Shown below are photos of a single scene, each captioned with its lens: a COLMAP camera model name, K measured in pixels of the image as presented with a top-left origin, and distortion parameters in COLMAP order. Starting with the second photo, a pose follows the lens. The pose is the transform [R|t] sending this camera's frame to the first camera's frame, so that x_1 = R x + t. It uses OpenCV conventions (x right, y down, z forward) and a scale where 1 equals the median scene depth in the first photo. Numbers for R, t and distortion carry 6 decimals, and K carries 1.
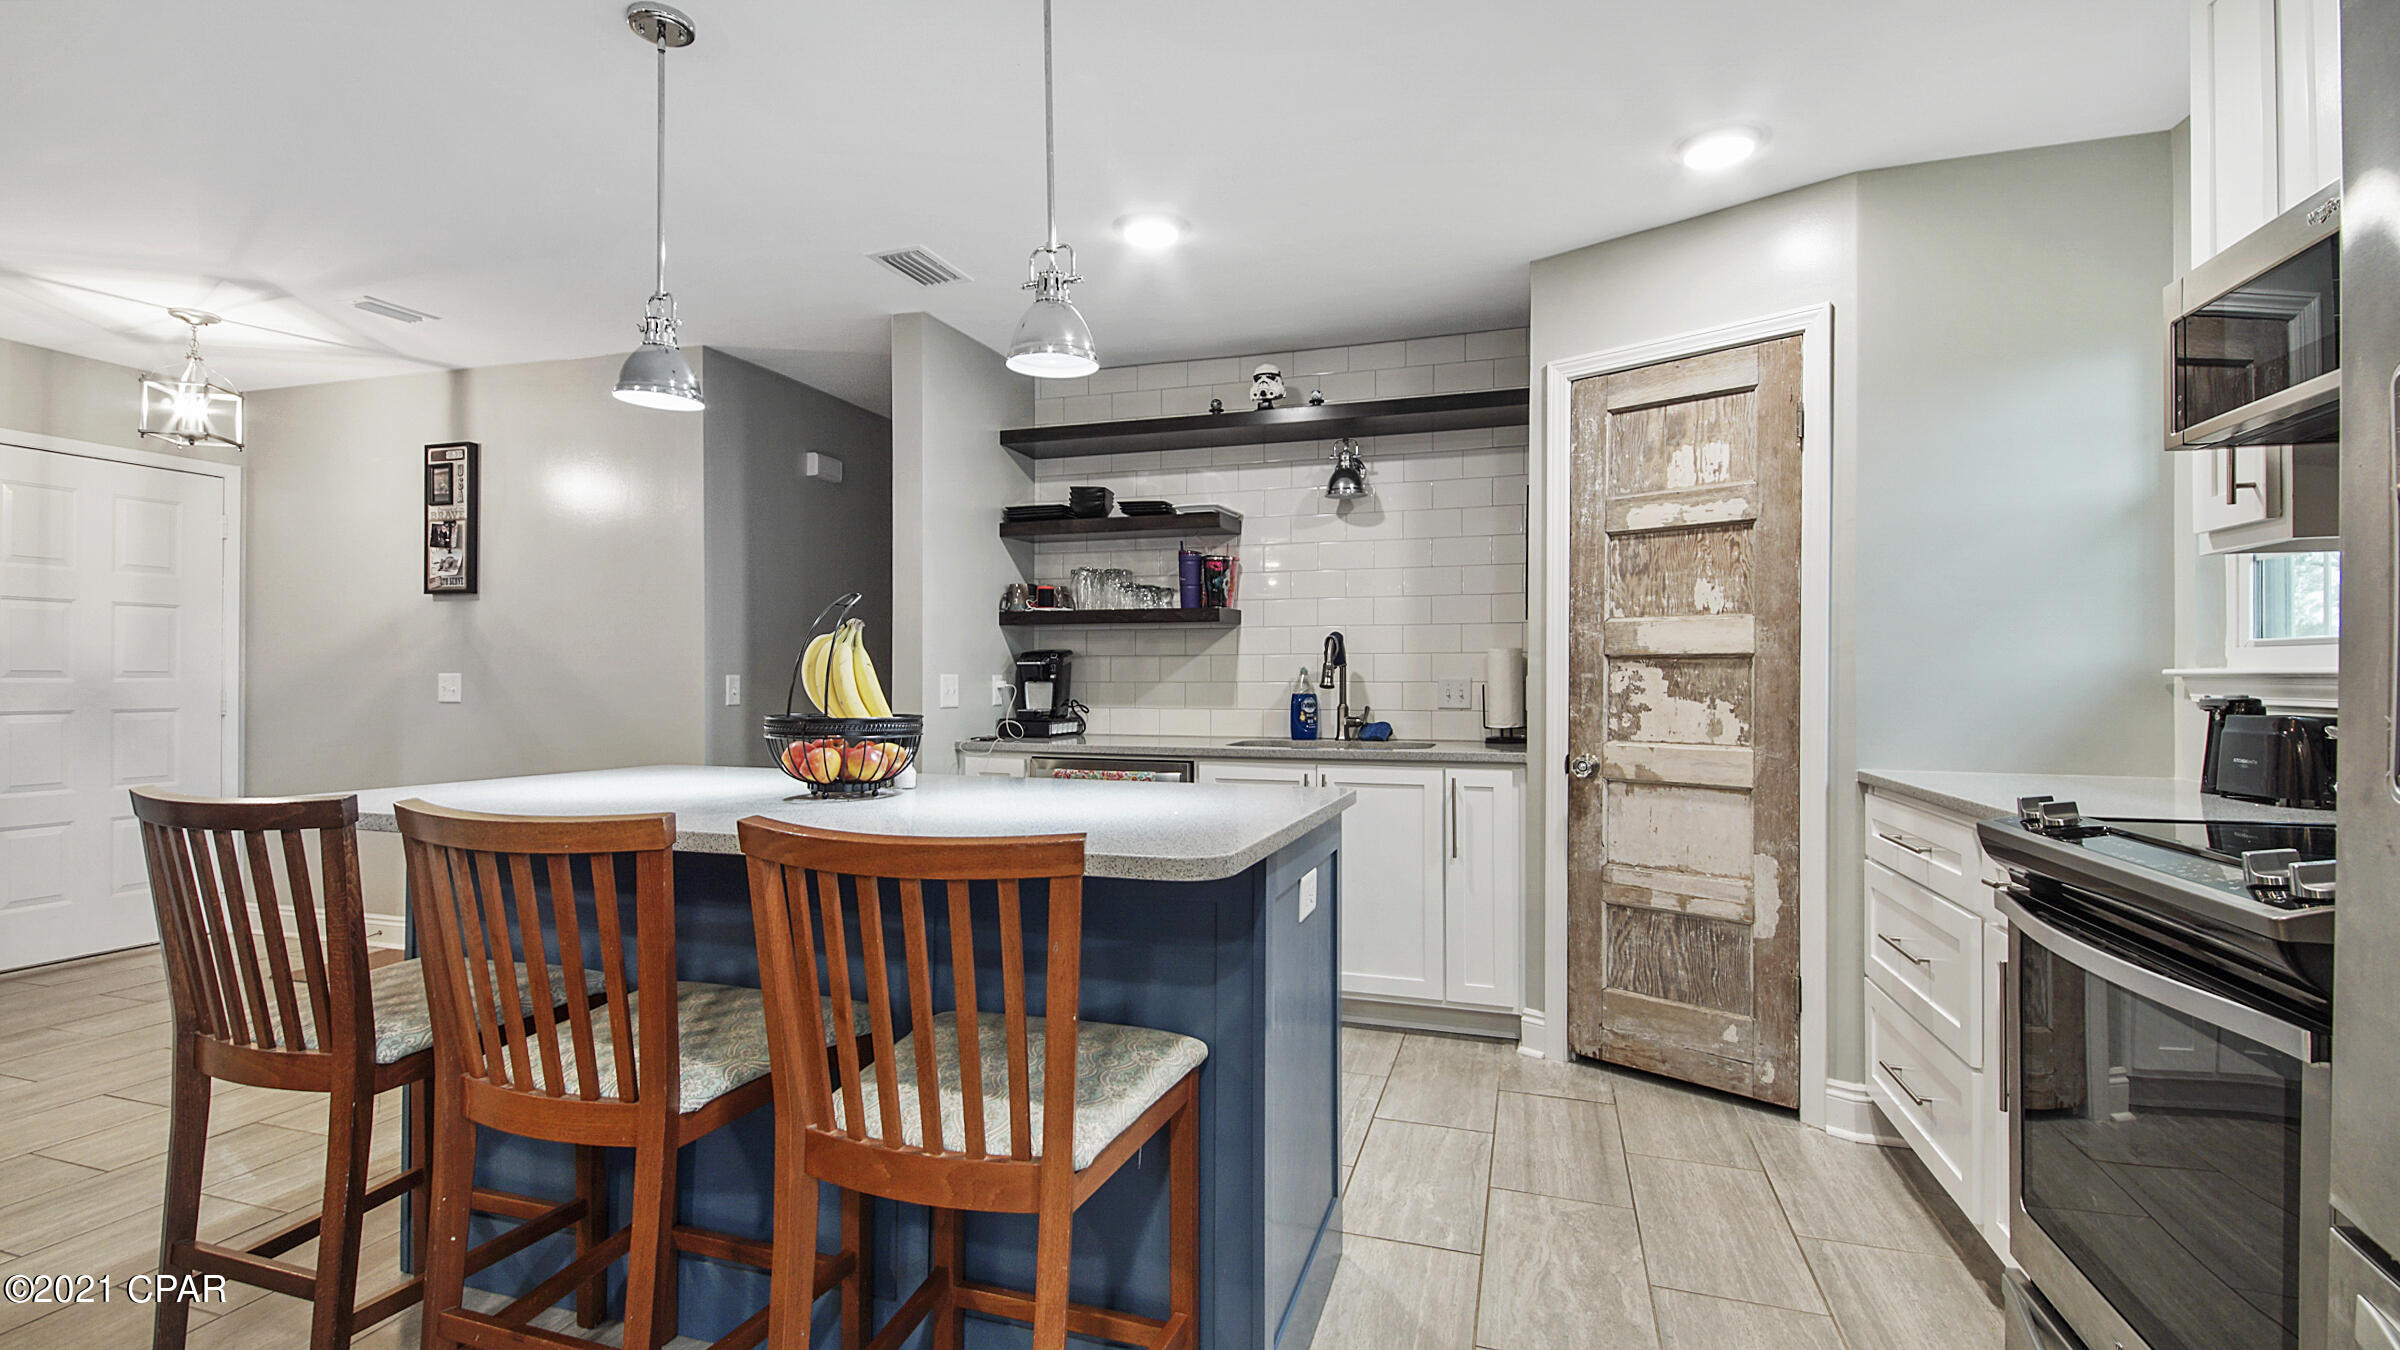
lens RADIAL K [[1038.7, 0, 1167.2], [0, 1038.7, 678.7], [0, 0, 1]] dist [0.019774, -0.014204]
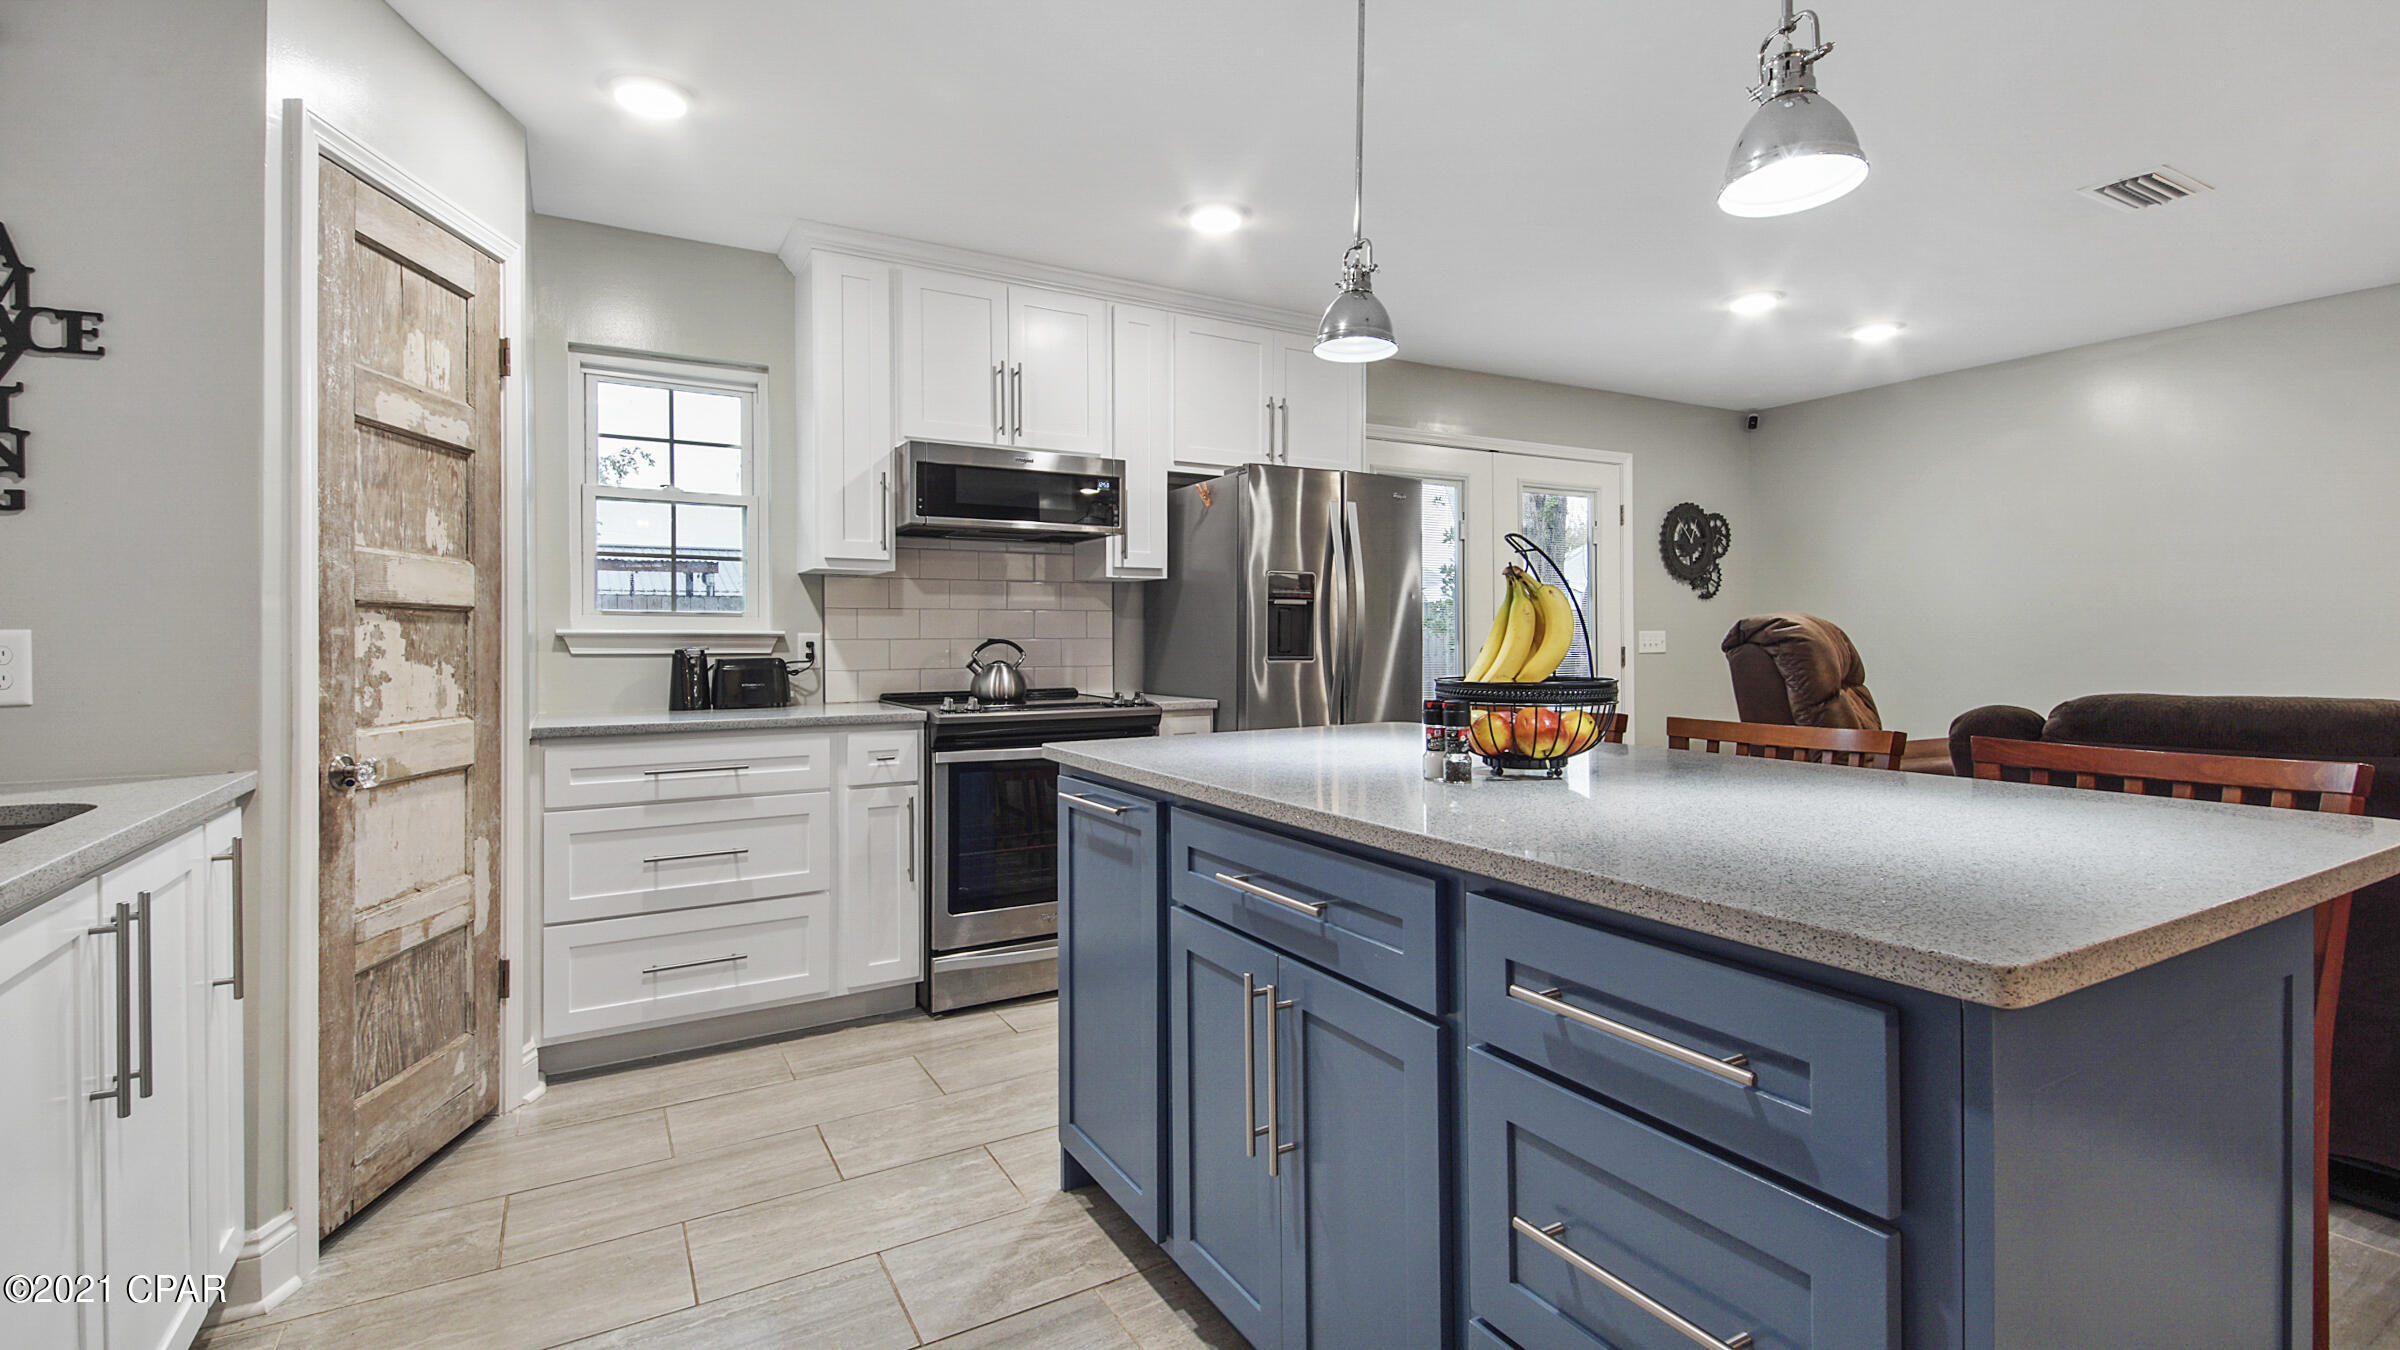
lens RADIAL K [[1038.7, 0, 1188.1], [0, 1038.7, 635.5], [0, 0, 1]] dist [0.019774, -0.014204]
pose [[-0.755108, -0.000936, 0.655599, -0.426675], [-0.004368, 0.999984, -0.003603, -0.000349], [-0.655586, -0.005584, -0.755100, 1.199479]]
